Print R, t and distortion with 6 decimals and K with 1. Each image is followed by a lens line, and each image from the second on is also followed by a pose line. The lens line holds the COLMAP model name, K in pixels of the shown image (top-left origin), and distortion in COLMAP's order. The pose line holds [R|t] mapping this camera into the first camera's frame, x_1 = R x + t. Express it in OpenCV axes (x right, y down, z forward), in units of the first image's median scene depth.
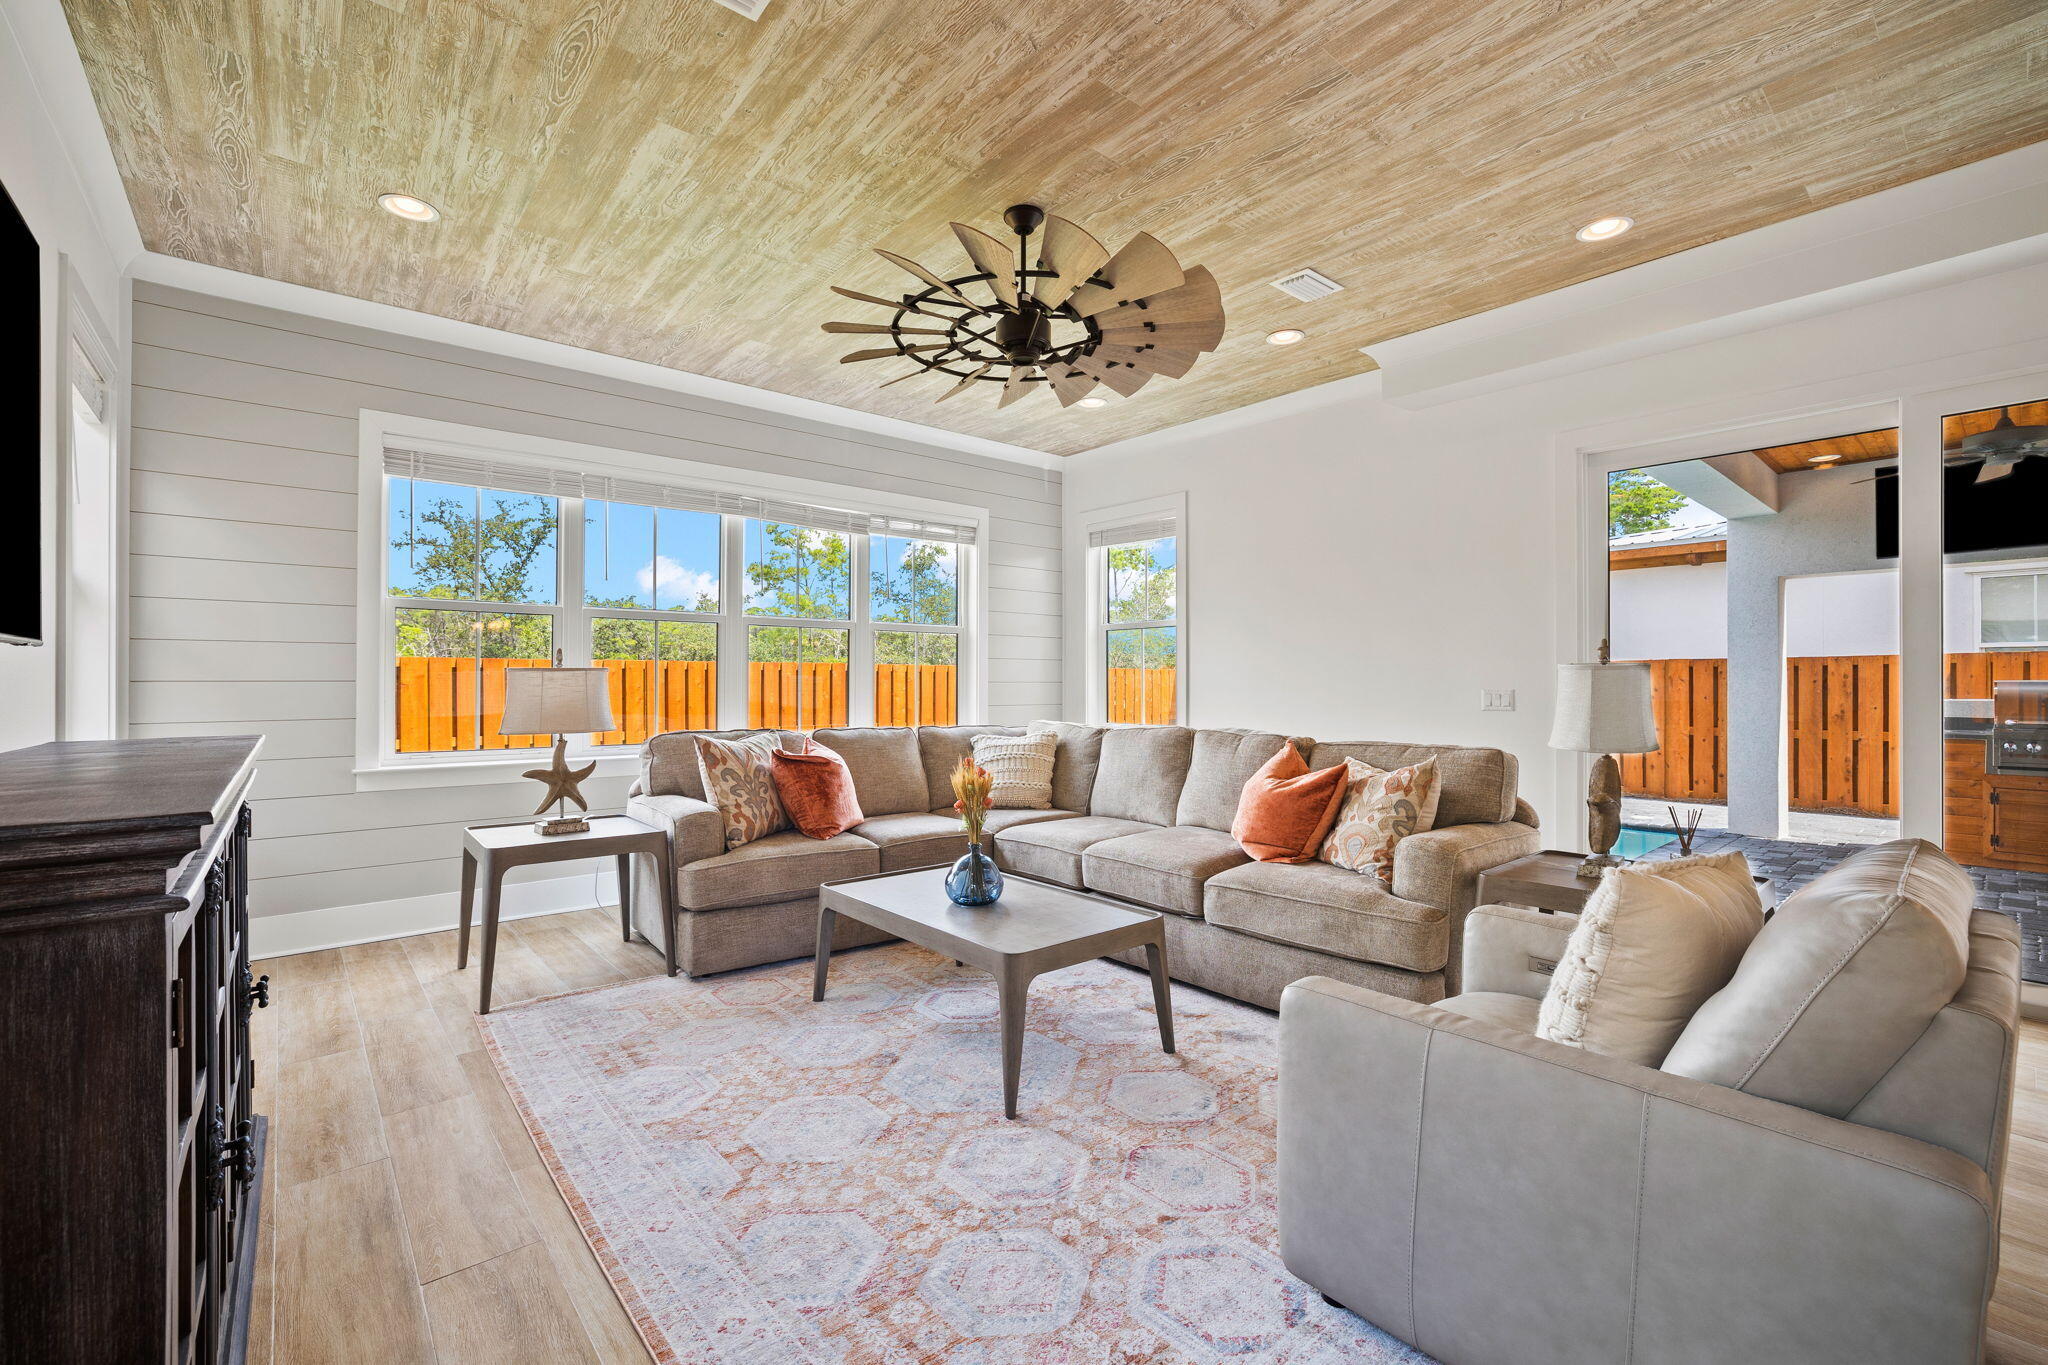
lens RADIAL K [[876.6, 0, 1001.2], [0, 876.6, 683.2], [0, 0, 1]] dist [-0.028186, 0.008516]
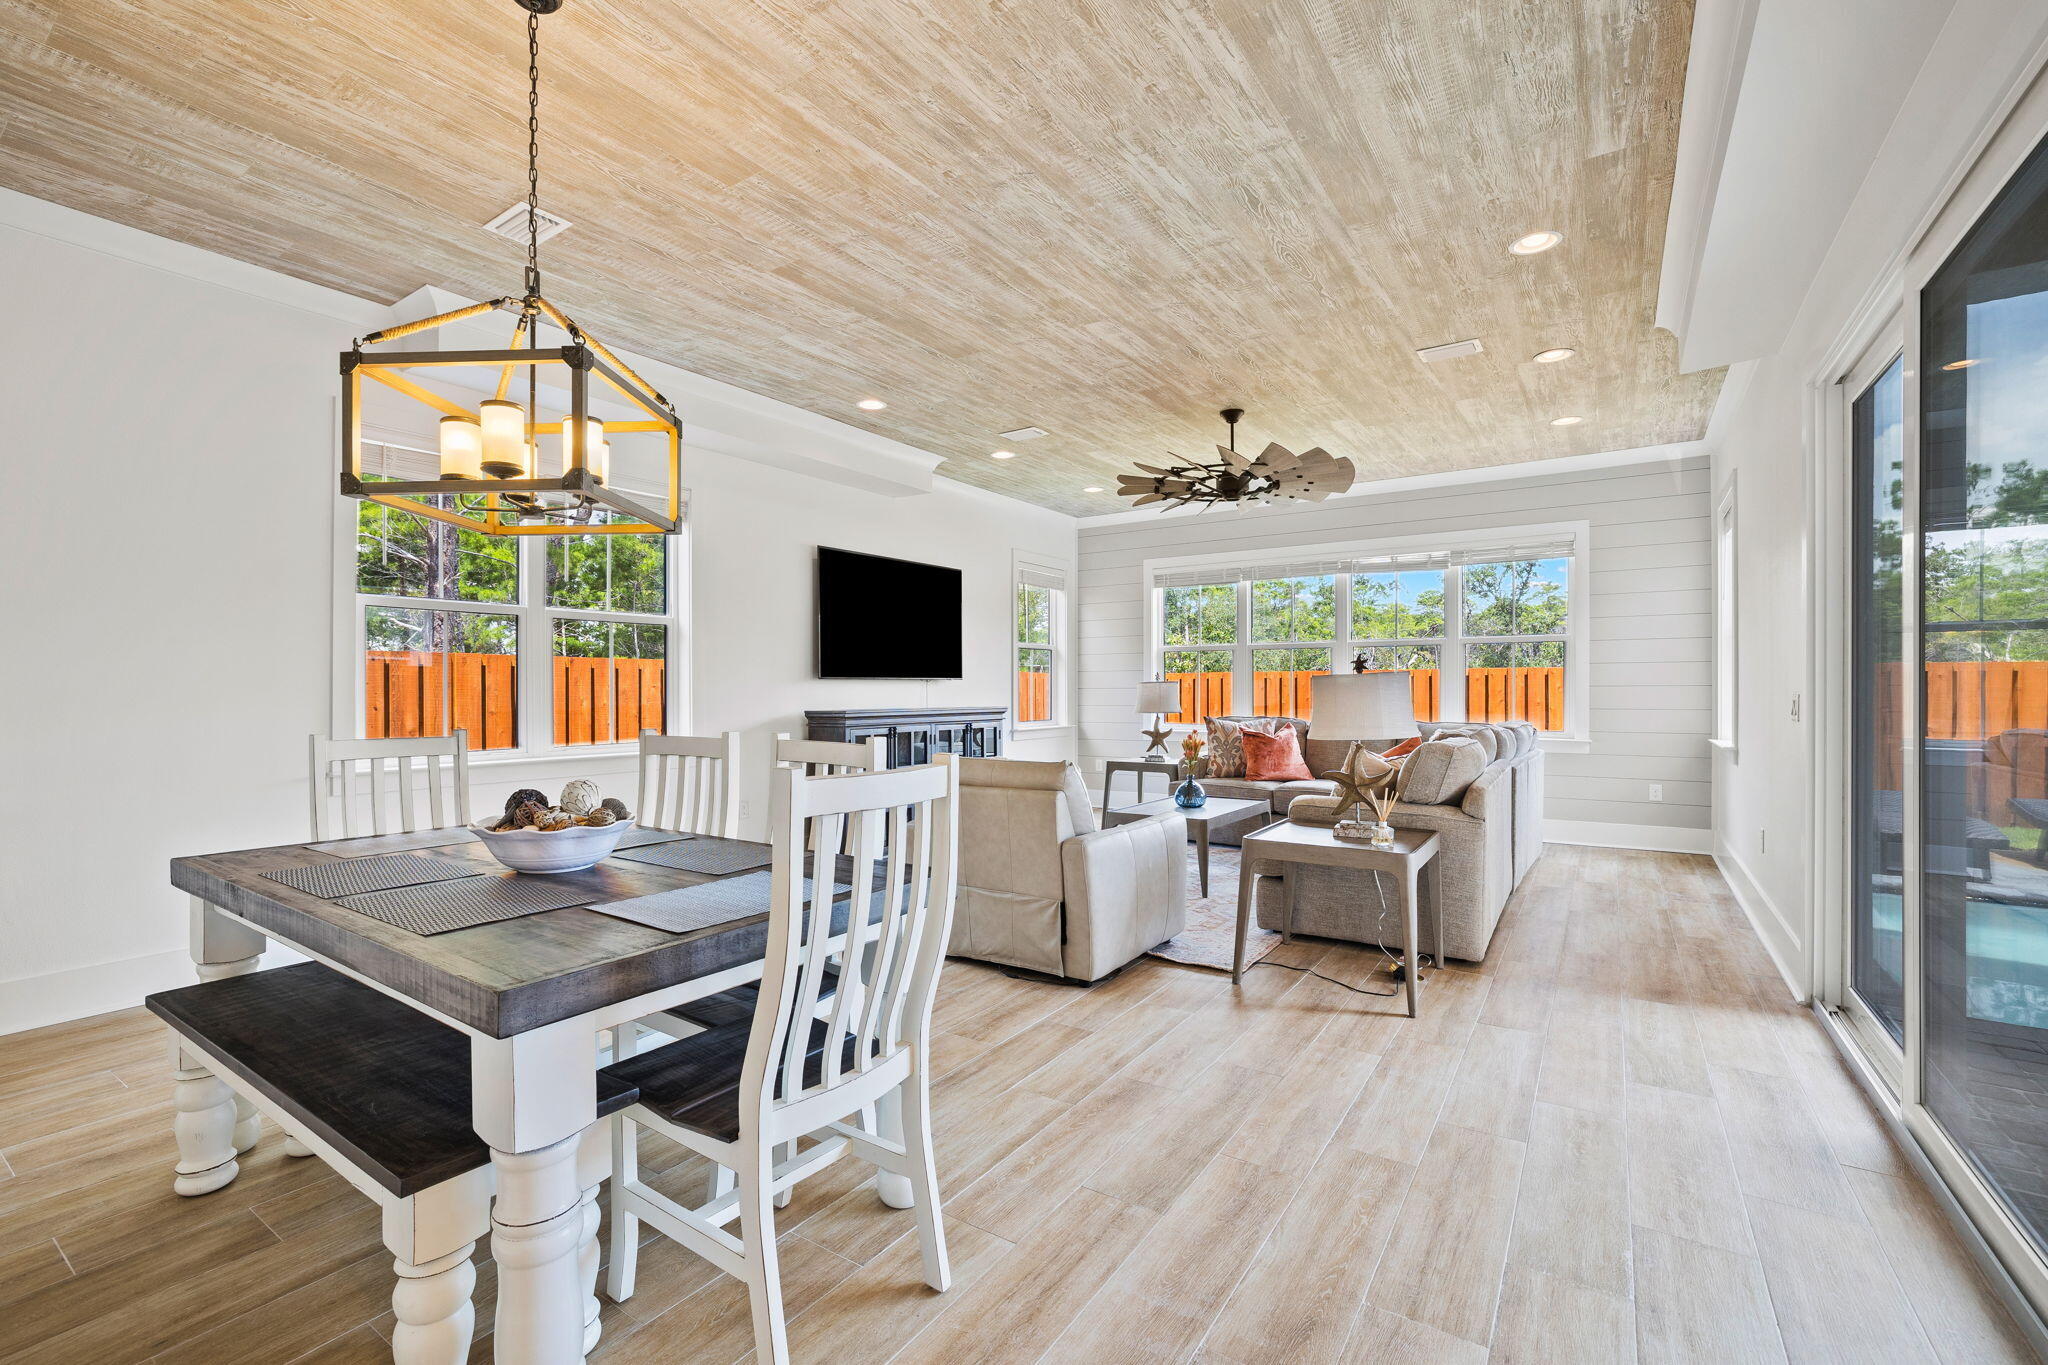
lens RADIAL K [[876.6, 0, 1012.6], [0, 876.6, 695.4], [0, 0, 1]] dist [-0.028186, 0.008516]
pose [[0.270280, 0.005872, -0.962764, 1.365101], [0.004777, 0.999961, 0.007440, -0.002504], [0.962770, -0.006610, 0.270241, 0.111554]]
